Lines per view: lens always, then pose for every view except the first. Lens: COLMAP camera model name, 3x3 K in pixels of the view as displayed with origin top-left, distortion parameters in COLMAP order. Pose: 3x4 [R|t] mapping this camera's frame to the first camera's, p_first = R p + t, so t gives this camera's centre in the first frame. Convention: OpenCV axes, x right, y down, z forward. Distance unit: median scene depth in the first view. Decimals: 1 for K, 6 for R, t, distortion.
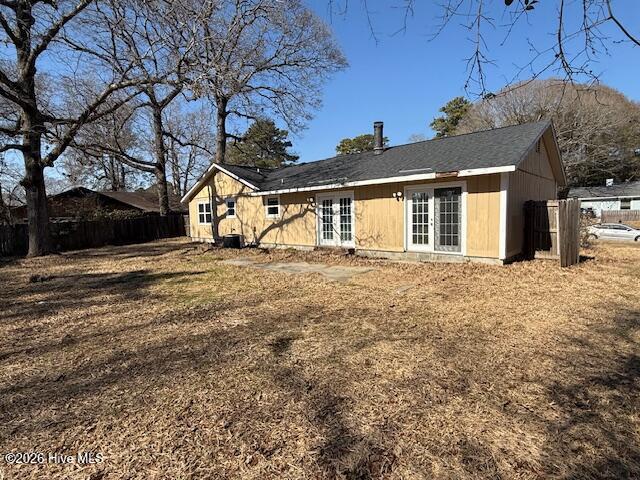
lens RADIAL K [[448.2, 0, 320.0], [0, 448.2, 240.0], [0, 0, 1]] dist [0.037386, 0.002309]
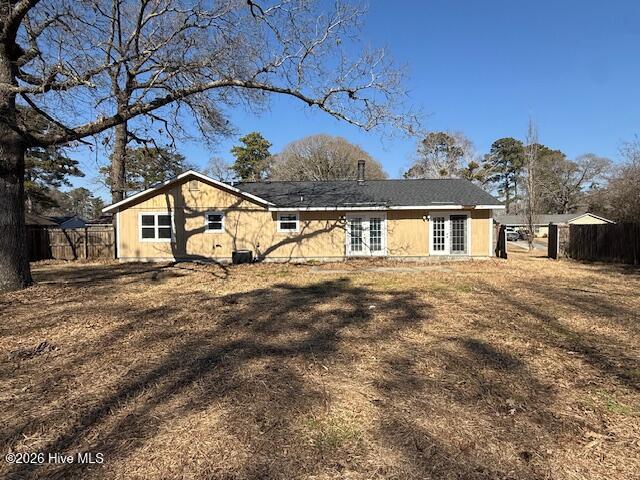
lens RADIAL K [[448.2, 0, 320.0], [0, 448.2, 240.0], [0, 0, 1]] dist [0.037386, 0.002309]
pose [[0.557142, -0.004219, 0.830407, -1.020368], [0.040716, 0.998923, -0.022242, -0.007275], [-0.829419, 0.046202, 0.556714, 0.394755]]
